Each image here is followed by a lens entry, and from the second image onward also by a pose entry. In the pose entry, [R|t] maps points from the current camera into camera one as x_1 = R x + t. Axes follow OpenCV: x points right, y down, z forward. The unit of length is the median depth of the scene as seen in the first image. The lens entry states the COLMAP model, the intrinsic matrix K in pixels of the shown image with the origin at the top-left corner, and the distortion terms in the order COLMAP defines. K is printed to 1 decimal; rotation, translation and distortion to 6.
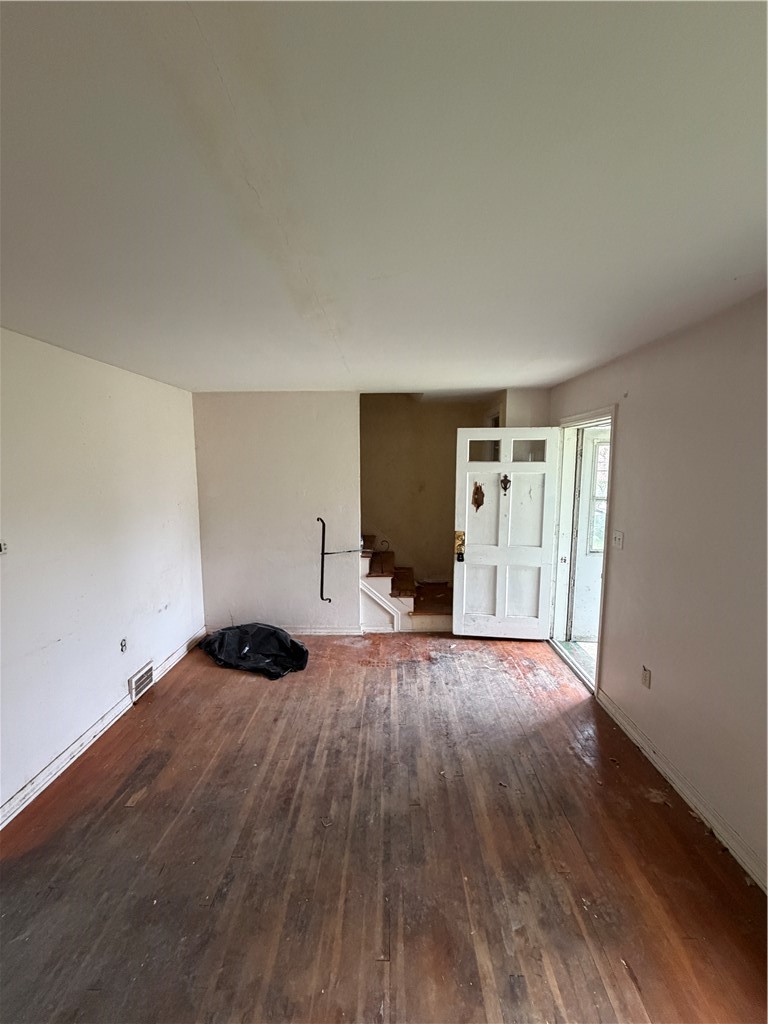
lens RADIAL K [[405.8, 0, 384.0], [0, 405.8, 512.0], [0, 0, 1]] dist [-0.001713, 0.000132]
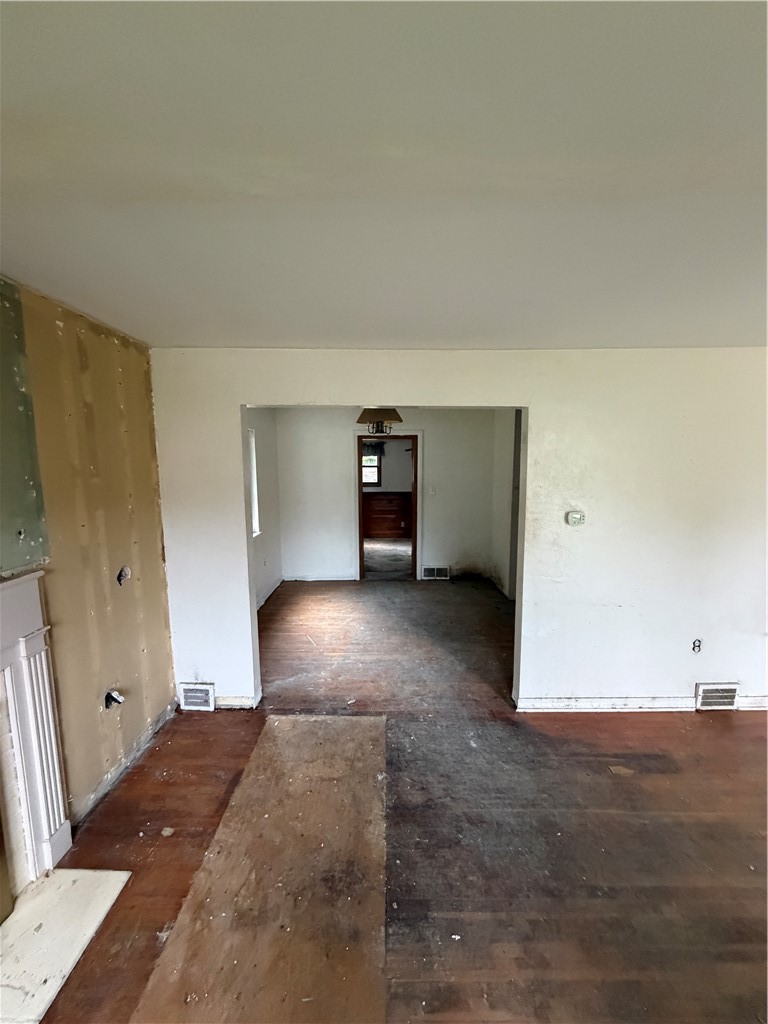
lens RADIAL K [[405.8, 0, 384.0], [0, 405.8, 512.0], [0, 0, 1]] dist [-0.001713, 0.000132]
pose [[0.009901, 0.128442, -0.991668, 0.367511], [-0.111502, 0.985673, 0.126553, -0.029988], [0.993715, 0.109320, 0.024081, 0.296595]]
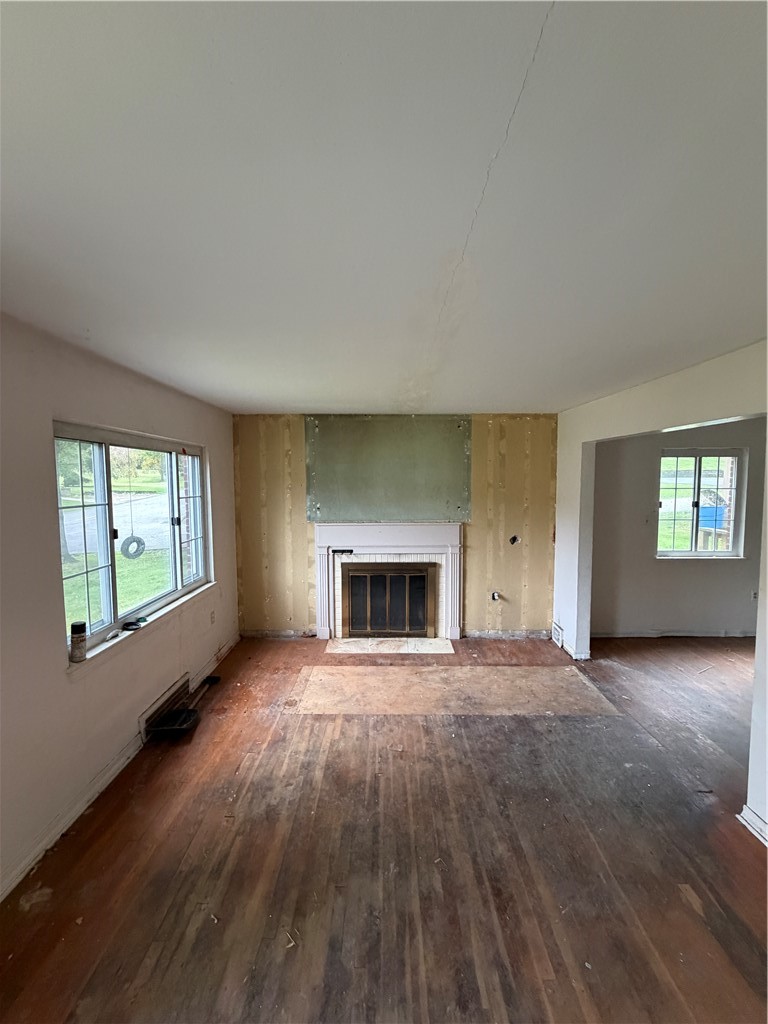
lens RADIAL K [[405.8, 0, 384.0], [0, 405.8, 512.0], [0, 0, 1]] dist [-0.001713, 0.000132]
pose [[-0.999886, 0.004780, -0.014299, -0.003097], [0.001929, 0.981166, 0.193157, -0.197636], [0.014953, 0.193108, -0.981064, 1.702128]]
